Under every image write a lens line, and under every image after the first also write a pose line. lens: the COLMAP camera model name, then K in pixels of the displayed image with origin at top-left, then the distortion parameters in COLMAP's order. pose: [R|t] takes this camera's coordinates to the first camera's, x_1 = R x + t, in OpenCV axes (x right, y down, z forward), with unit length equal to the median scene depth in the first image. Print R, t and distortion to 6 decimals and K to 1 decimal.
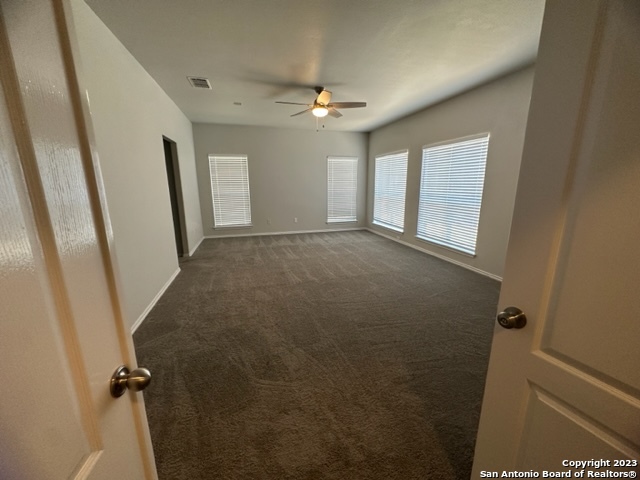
lens RADIAL K [[256.9, 0, 318.1], [0, 256.9, 238.6], [0, 0, 1]] dist [-0.002577, 0.000679]
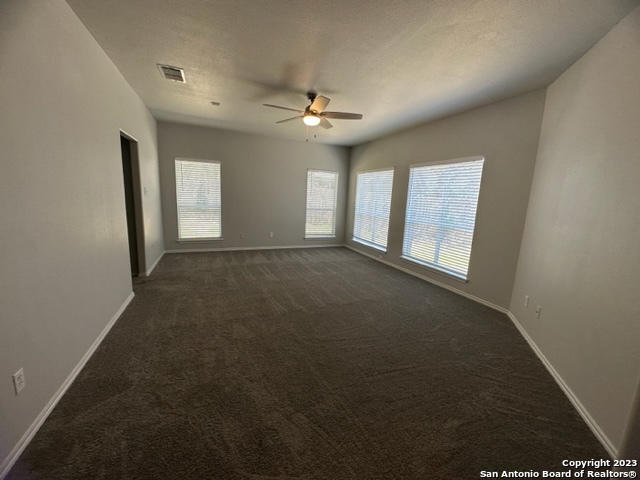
lens RADIAL K [[256.9, 0, 319.8], [0, 256.9, 239.8], [0, 0, 1]] dist [-0.002577, 0.000679]
pose [[0.990559, 0.027297, 0.134342, -0.075805], [-0.021849, 0.998885, -0.041857, -0.037625], [-0.135335, 0.038526, 0.990051, 0.119525]]
